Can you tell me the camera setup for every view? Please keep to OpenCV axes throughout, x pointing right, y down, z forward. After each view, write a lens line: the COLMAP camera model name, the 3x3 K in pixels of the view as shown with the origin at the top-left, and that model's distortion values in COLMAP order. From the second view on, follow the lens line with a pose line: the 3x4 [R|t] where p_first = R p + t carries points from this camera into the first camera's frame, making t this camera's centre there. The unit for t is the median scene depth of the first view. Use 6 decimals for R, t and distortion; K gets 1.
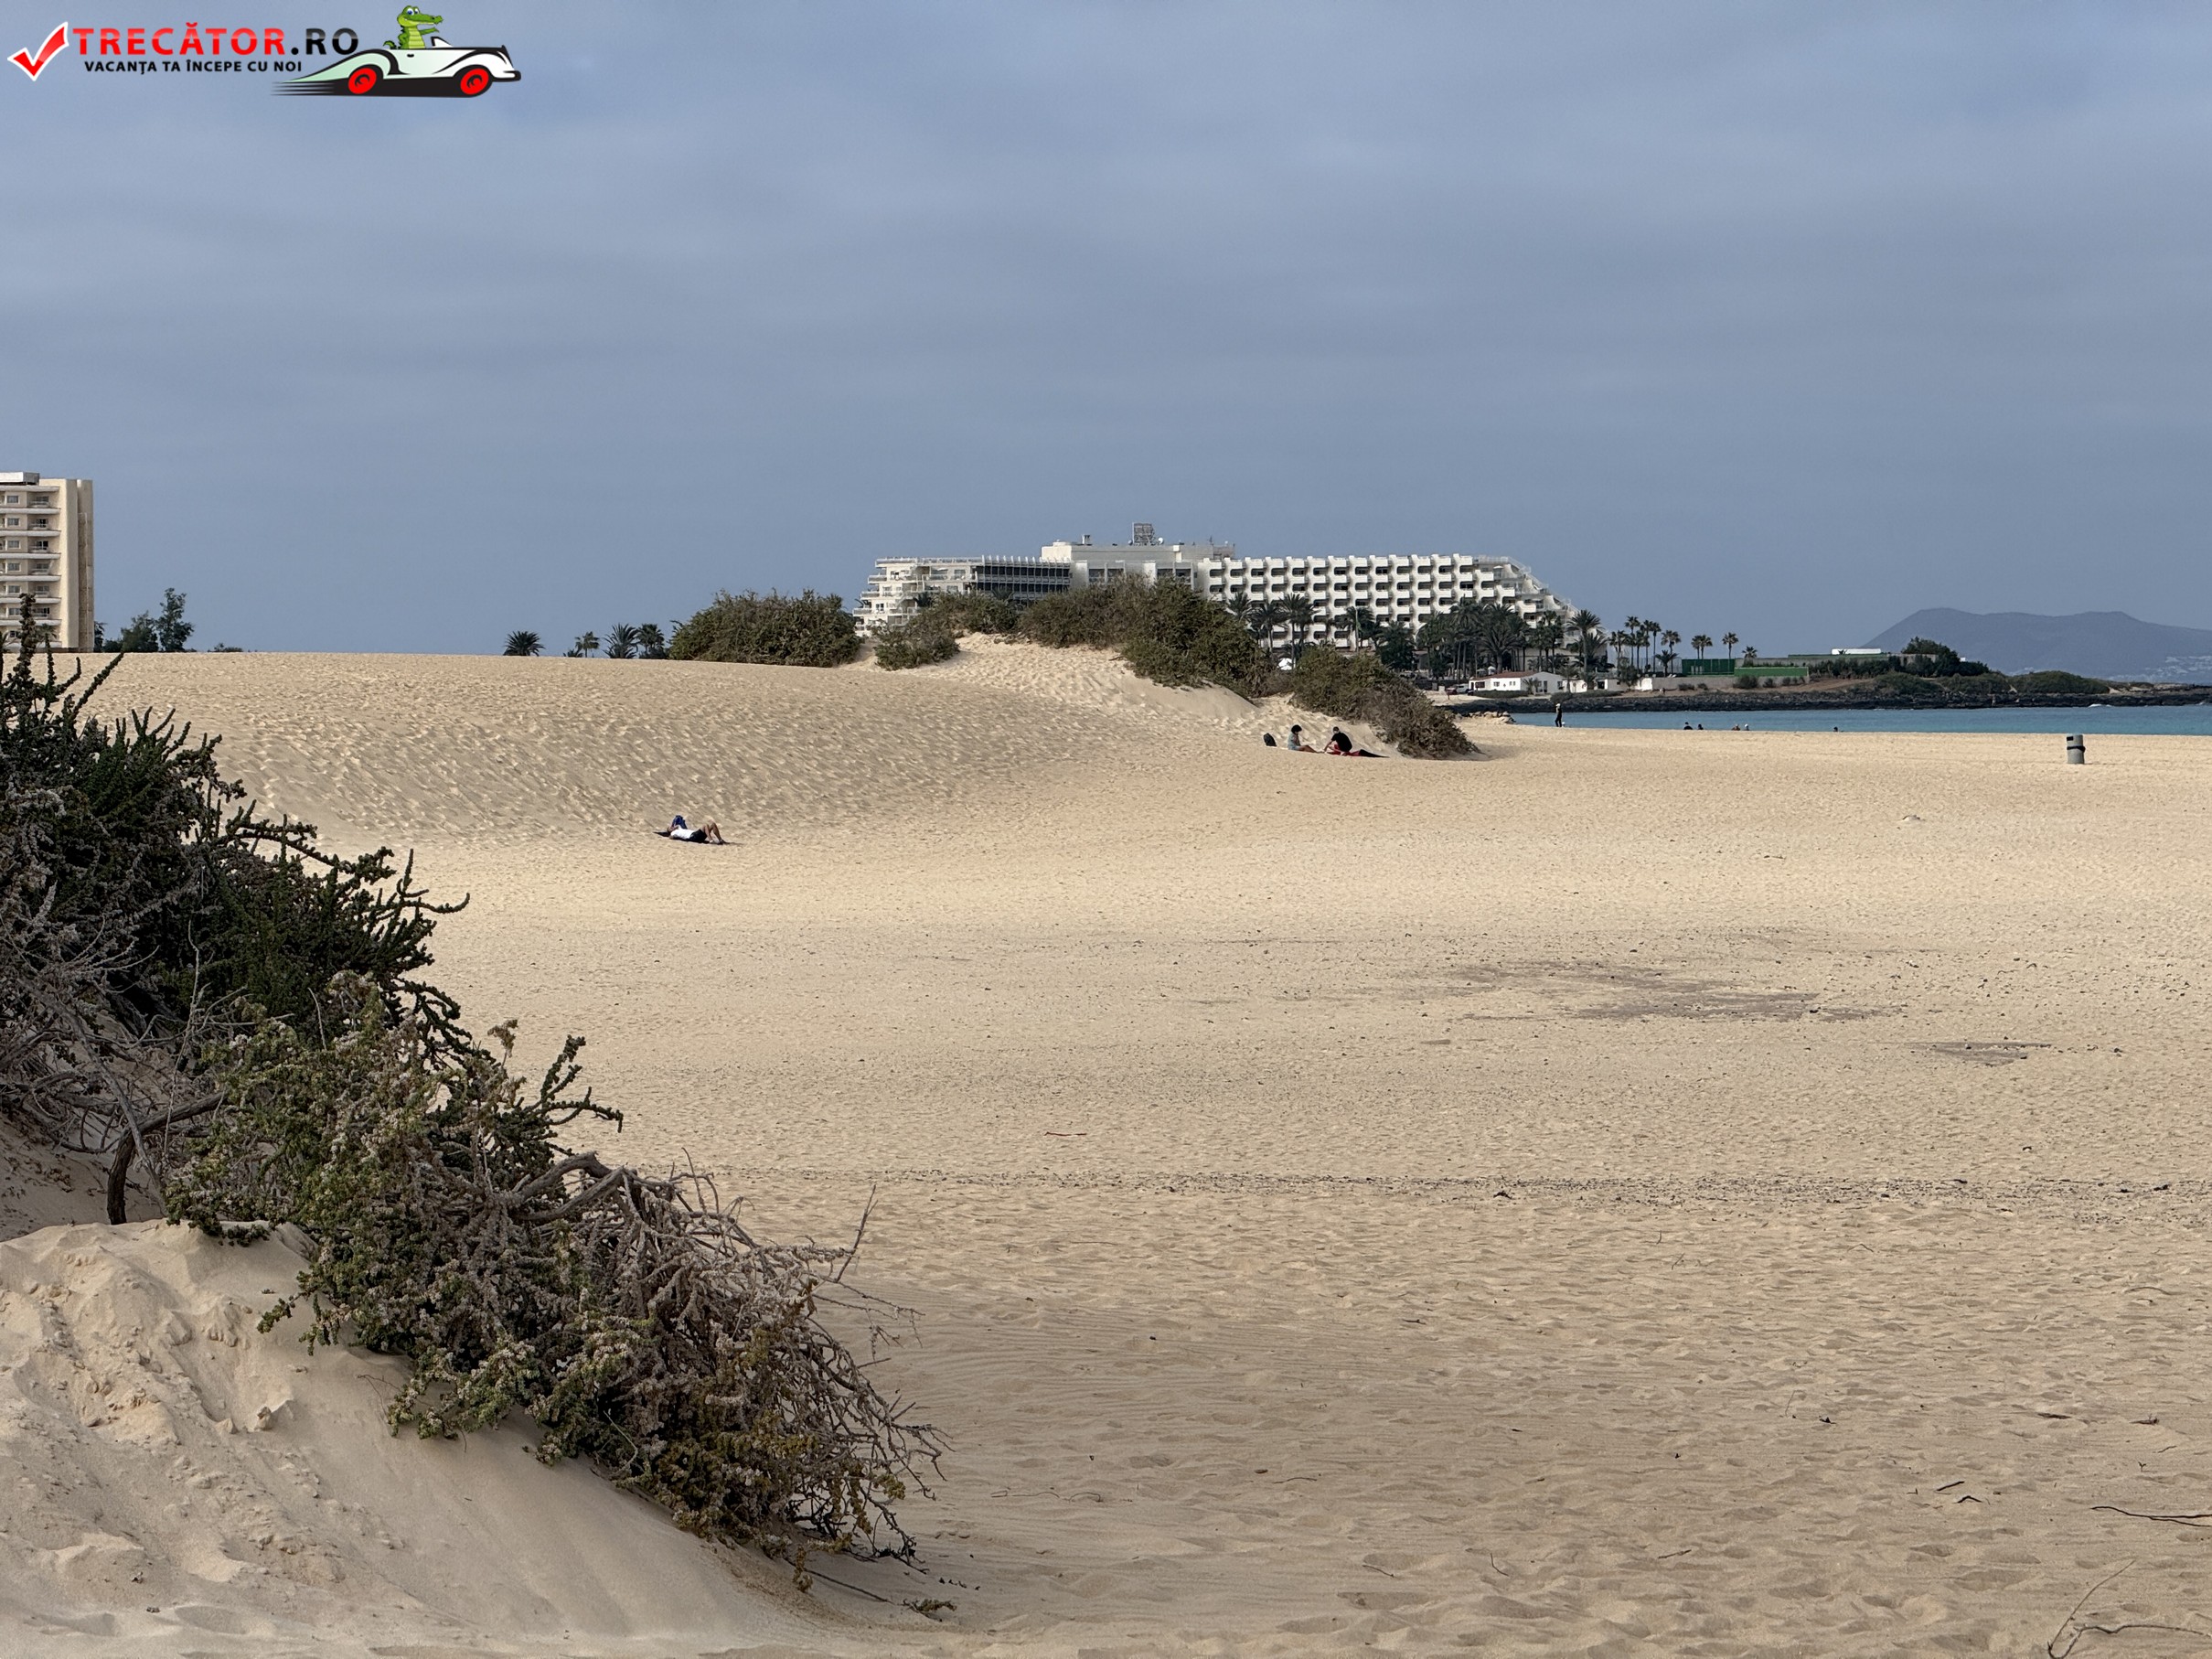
lens RADIAL K [[7733.7, 0, 1108.2], [0, 7733.7, 835.8], [0, 0, 1]] dist [0.225955, 0.000000]
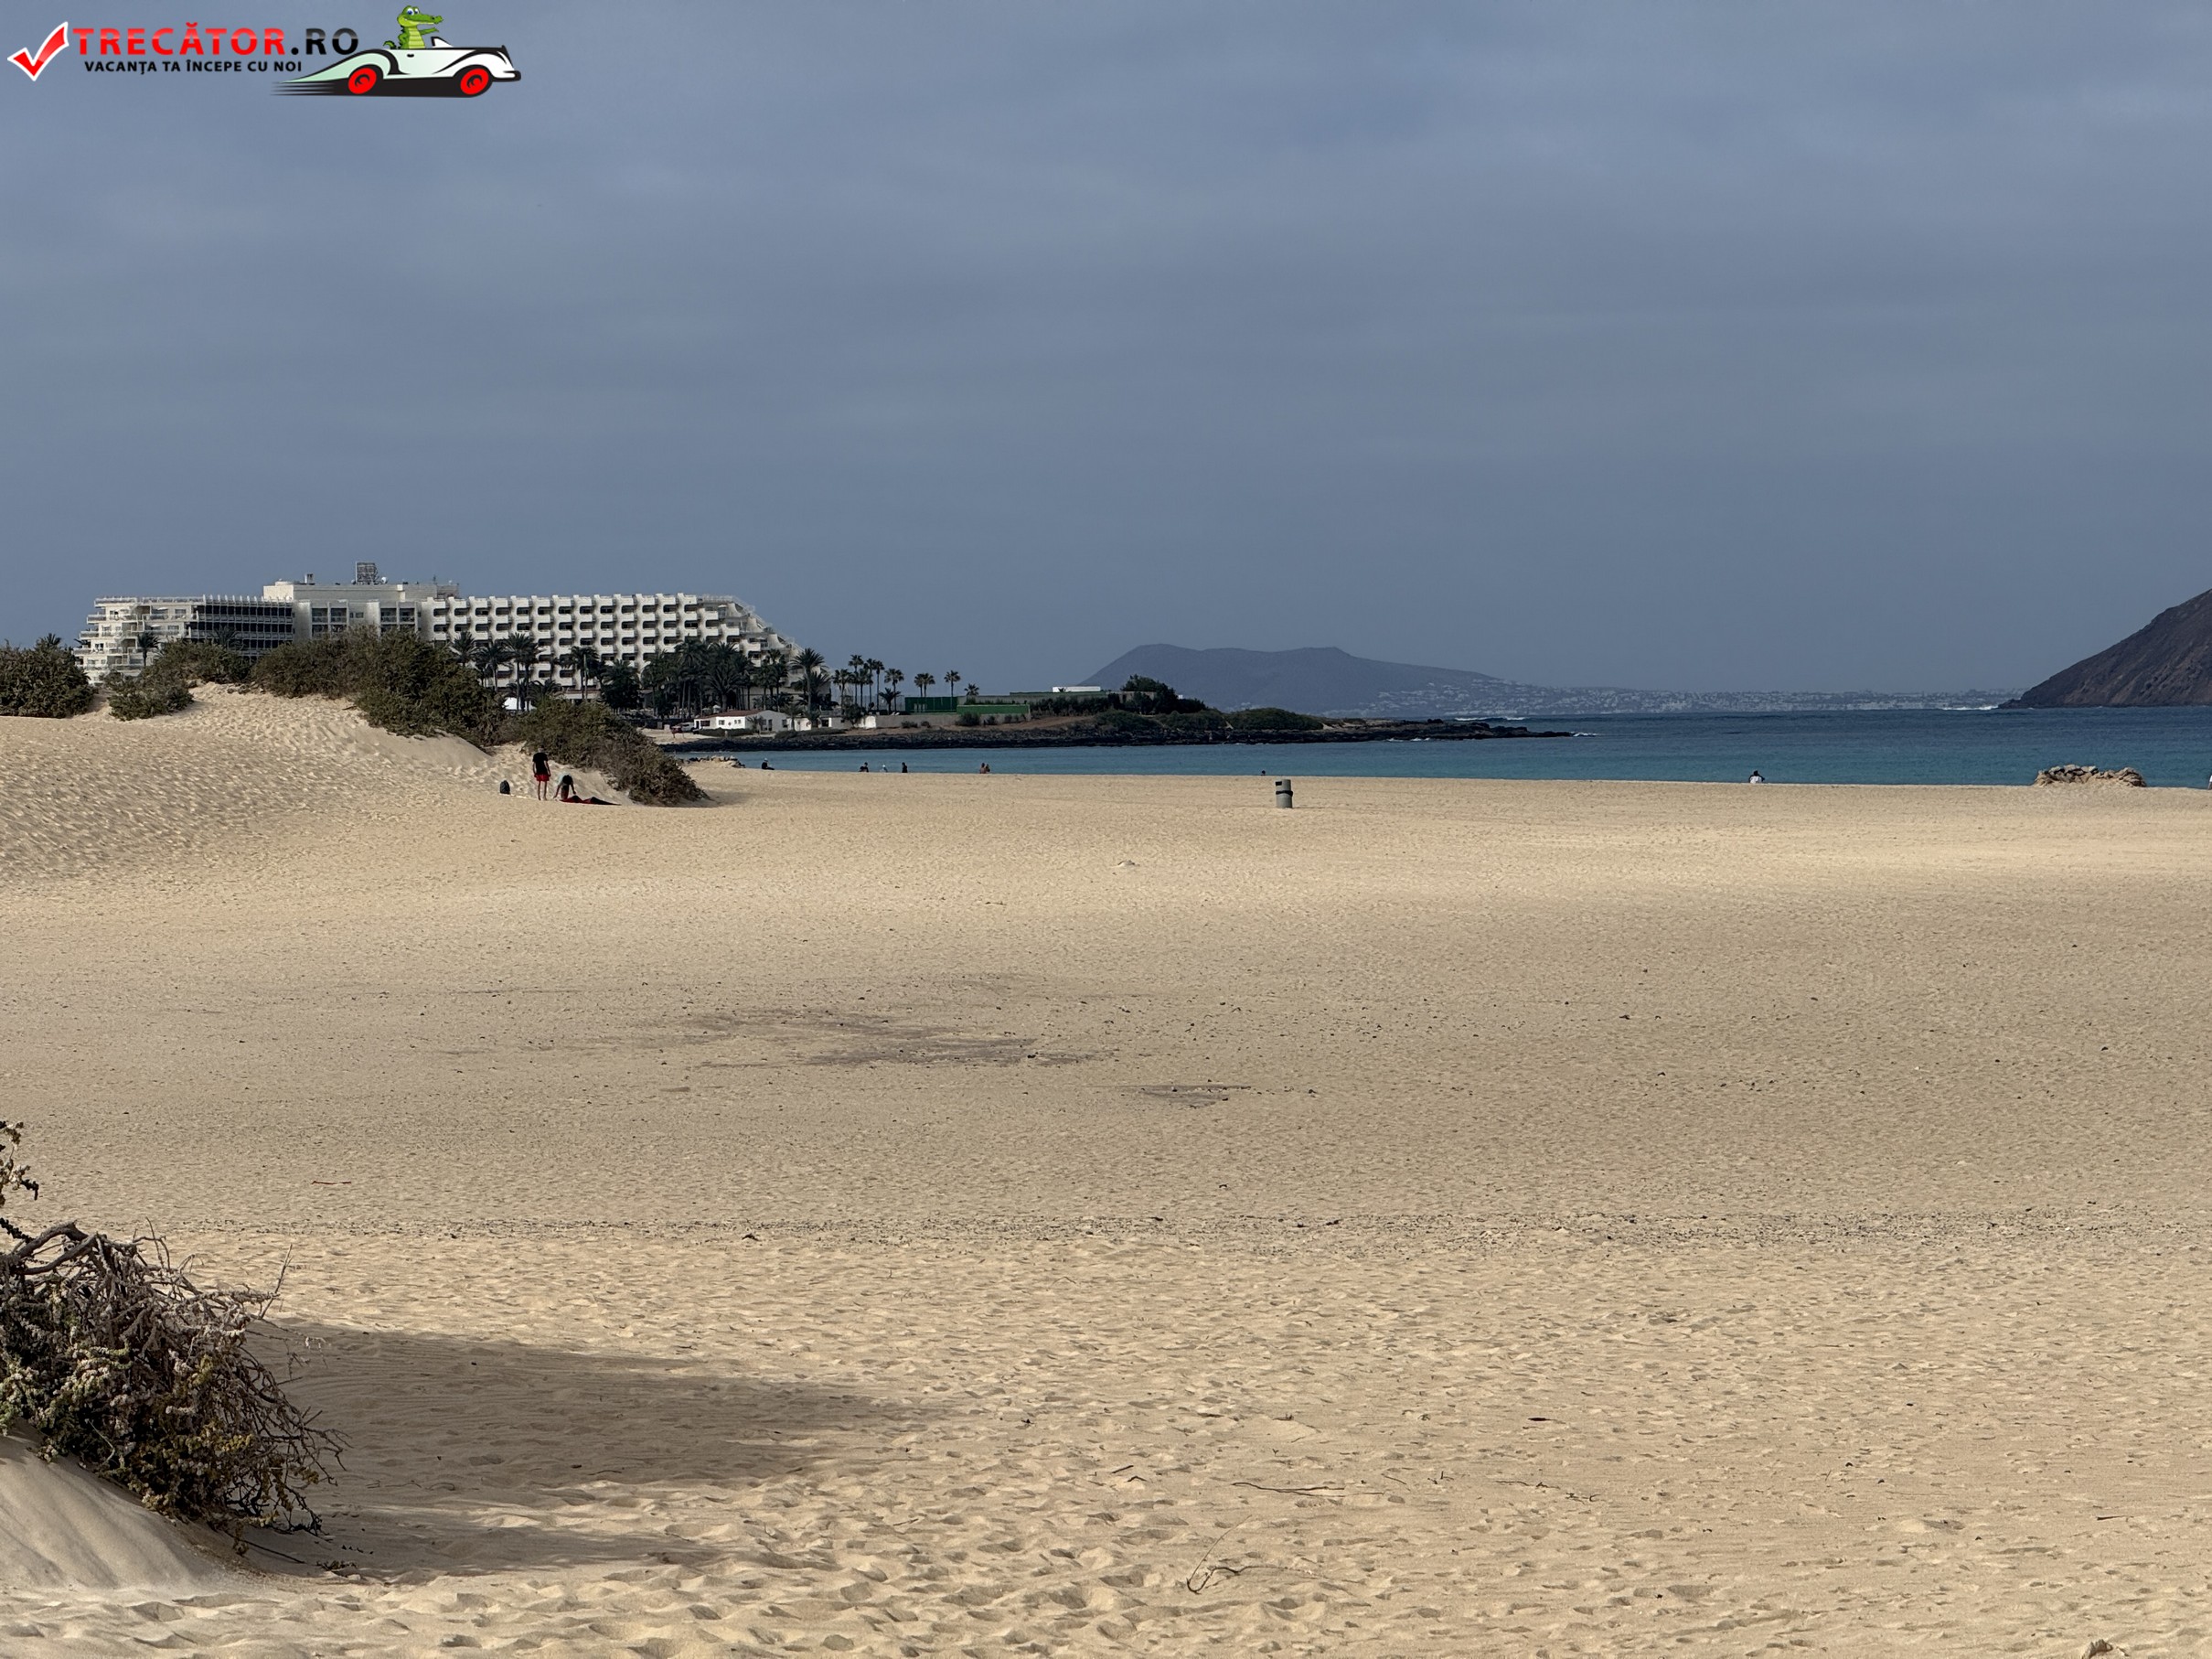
lens RADIAL K [[7733.7, 0, 1103.0], [0, 7733.7, 830.8], [0, 0, 1]] dist [0.225955, 0.000000]
pose [[0.995043, -0.005715, 0.099283, -0.009785], [0.006231, 0.999969, -0.004886, -0.007135], [-0.099252, 0.005481, 0.995047, -0.129865]]
